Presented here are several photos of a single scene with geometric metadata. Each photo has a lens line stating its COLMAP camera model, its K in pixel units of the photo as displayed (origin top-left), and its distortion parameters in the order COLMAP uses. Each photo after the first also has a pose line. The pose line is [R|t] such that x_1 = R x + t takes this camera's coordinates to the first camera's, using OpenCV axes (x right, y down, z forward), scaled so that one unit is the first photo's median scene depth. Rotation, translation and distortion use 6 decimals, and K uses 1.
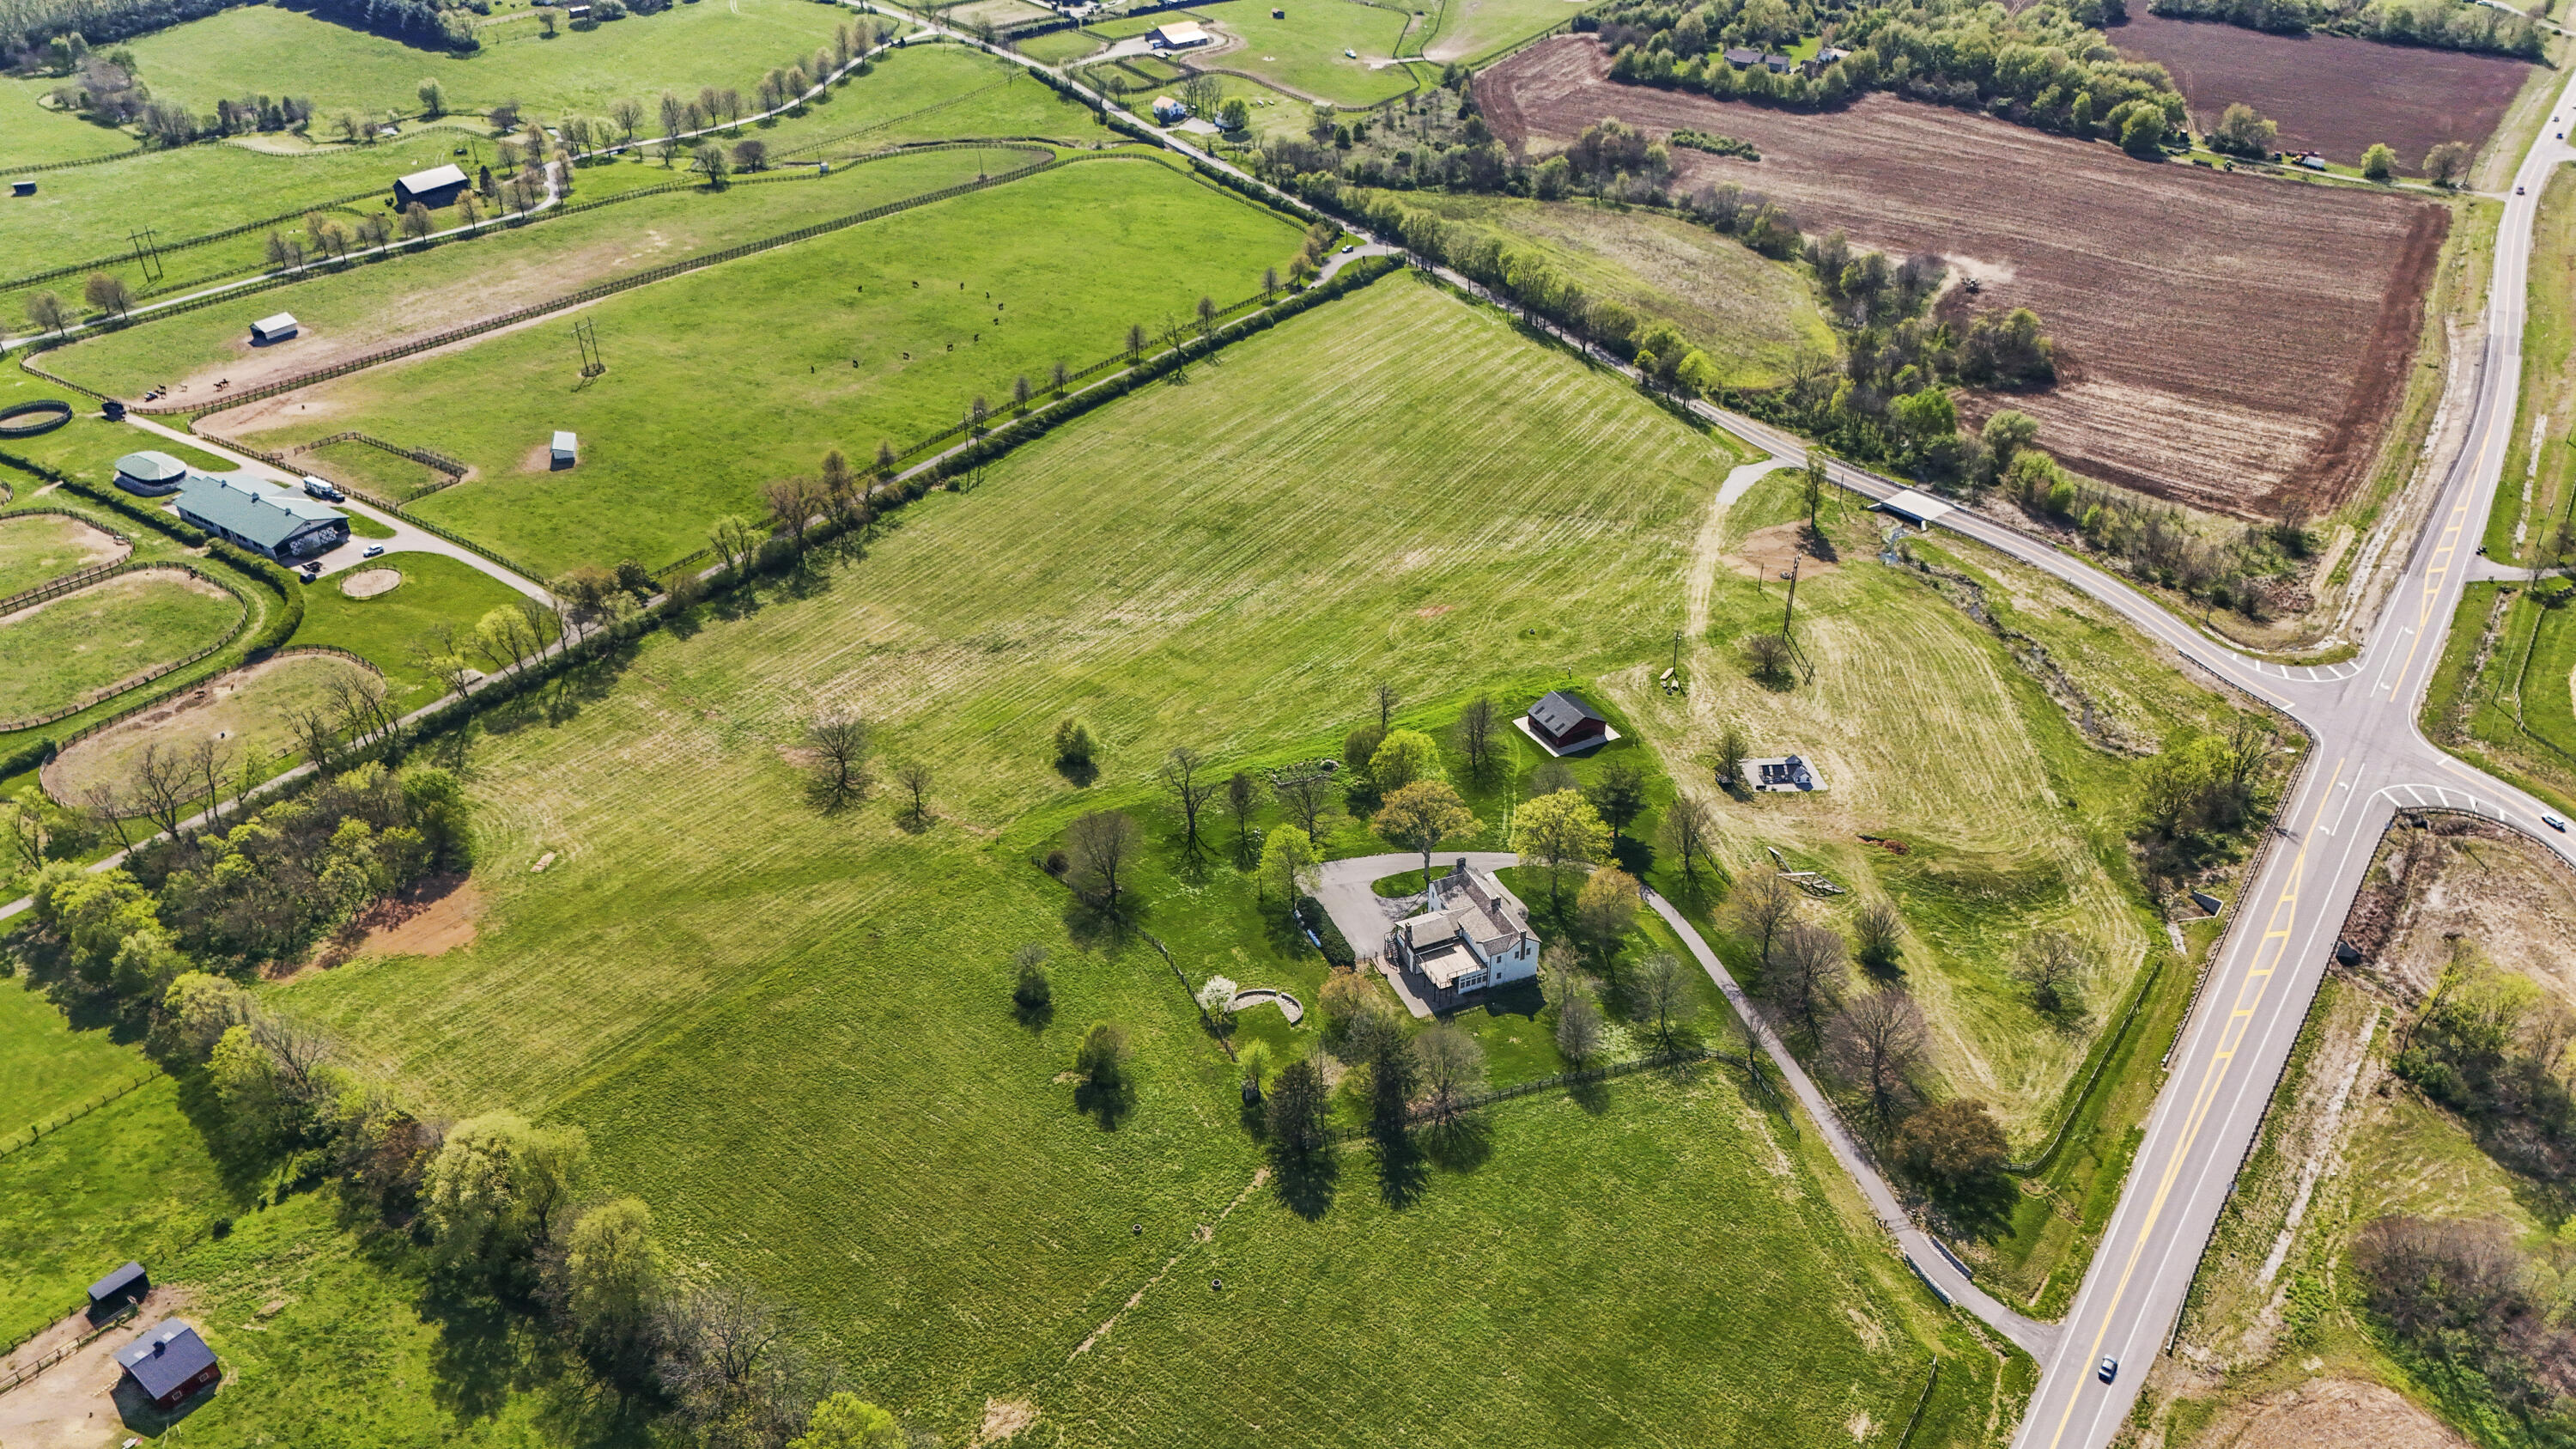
lens RADIAL K [[1897.0, 0, 1288.0], [0, 1897.0, 724.5], [0, 0, 1]] dist [0.067762, -0.061735]
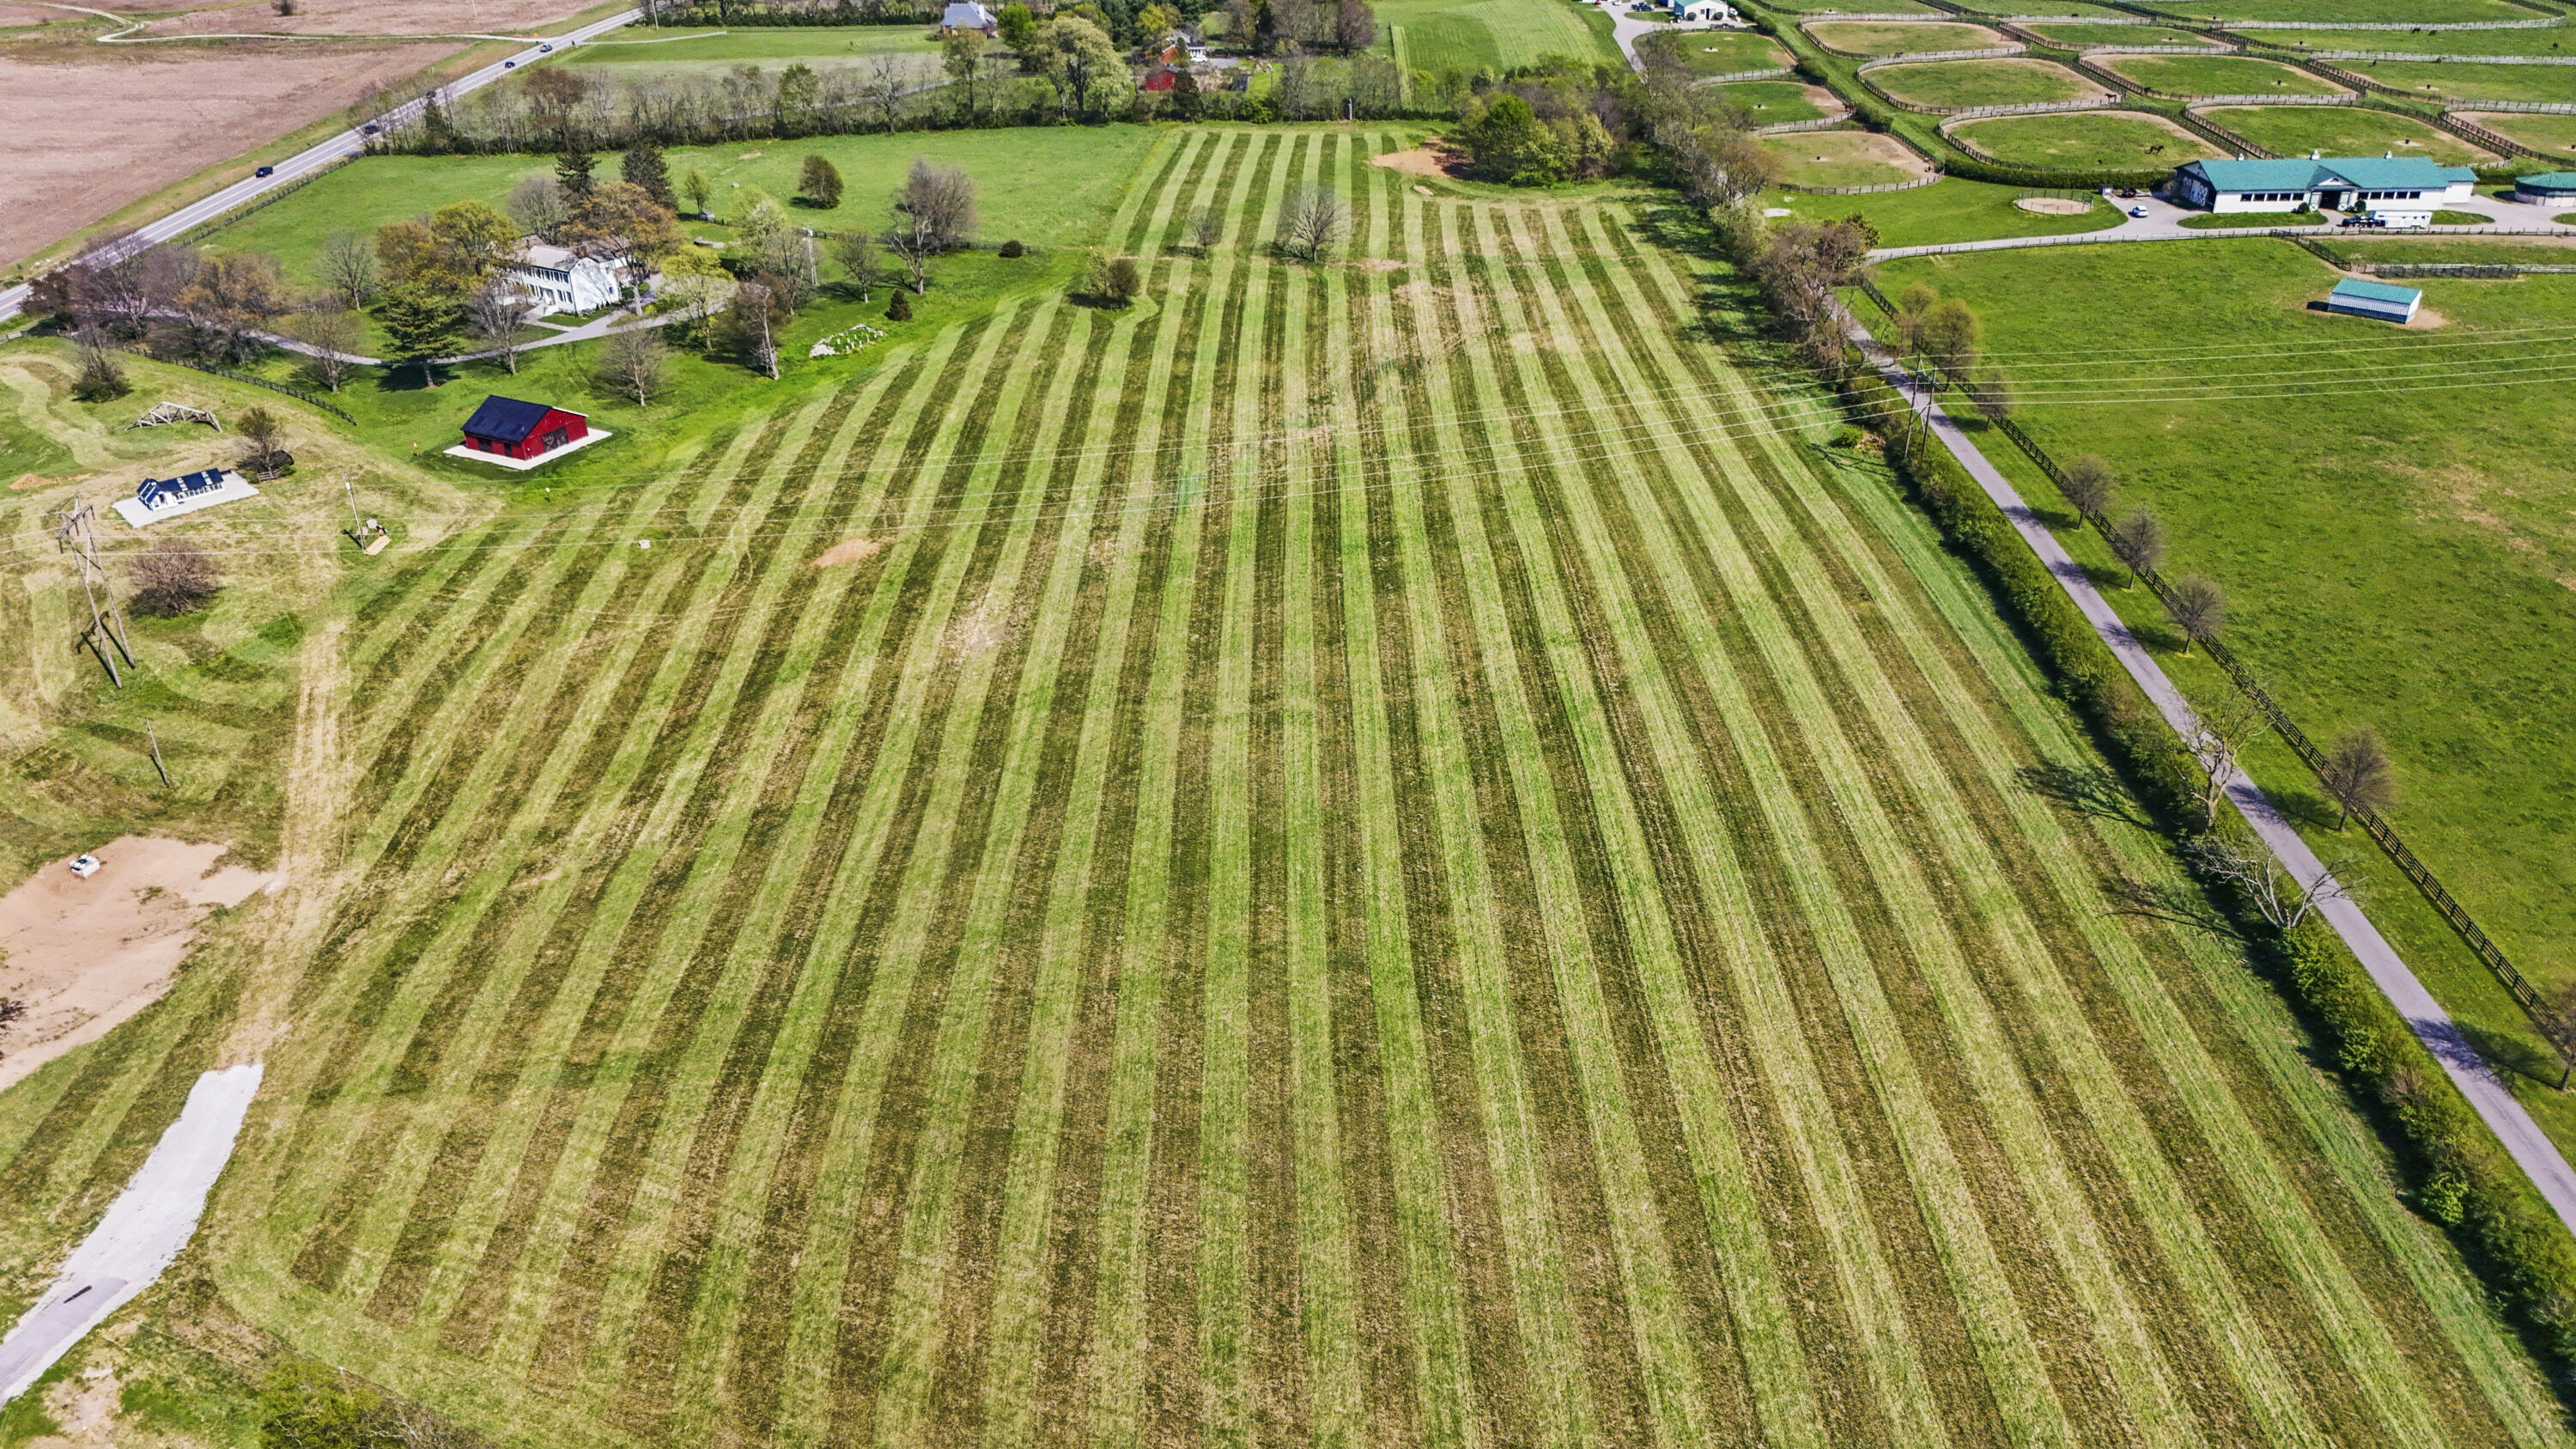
lens RADIAL K [[1897.0, 0, 1288.0], [0, 1897.0, 724.5], [0, 0, 1]] dist [0.067762, -0.061735]
pose [[-0.825111, 0.277070, -0.492366, 0.266732], [-0.292489, 0.536122, 0.791848, -0.526759], [0.483366, 0.797374, -0.361320, 1.359065]]
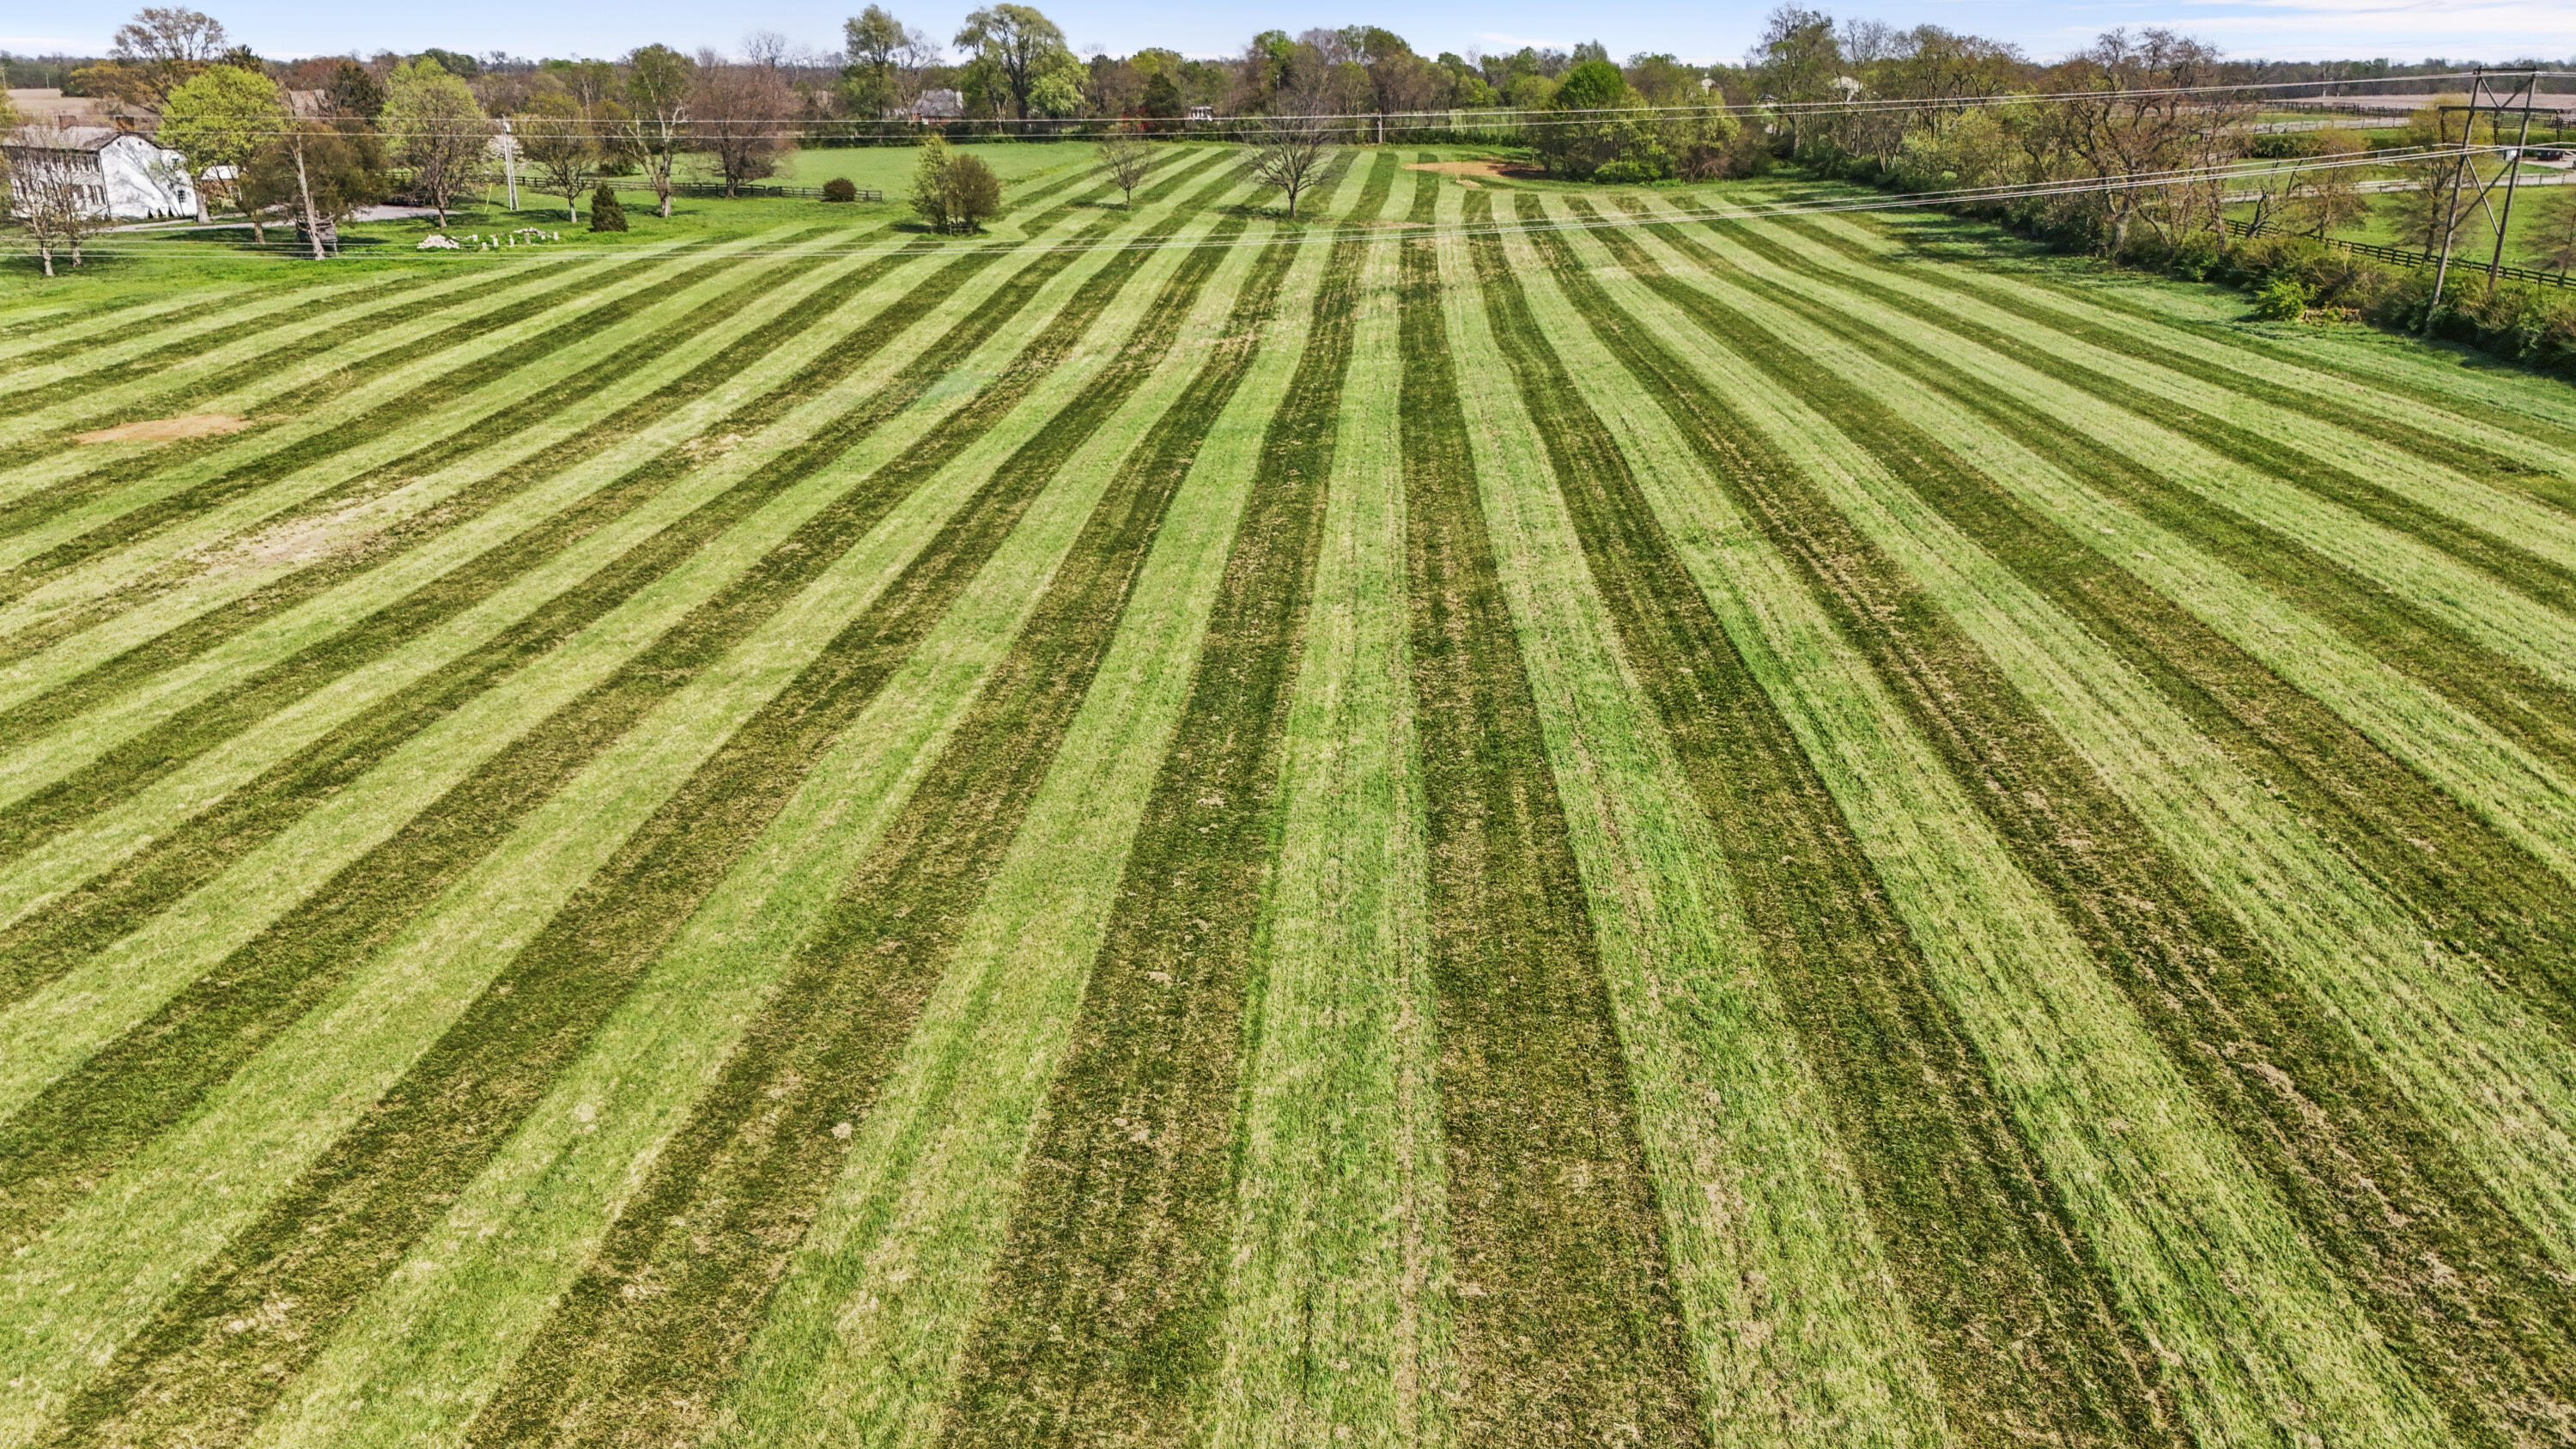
lens RADIAL K [[1897.0, 0, 1288.0], [0, 1897.0, 724.5], [0, 0, 1]] dist [0.067762, -0.061735]
pose [[-0.853099, 0.173885, -0.491920, 0.086001], [-0.280338, 0.642407, 0.713249, -0.274370], [0.440036, 0.746376, -0.499290, 1.283809]]
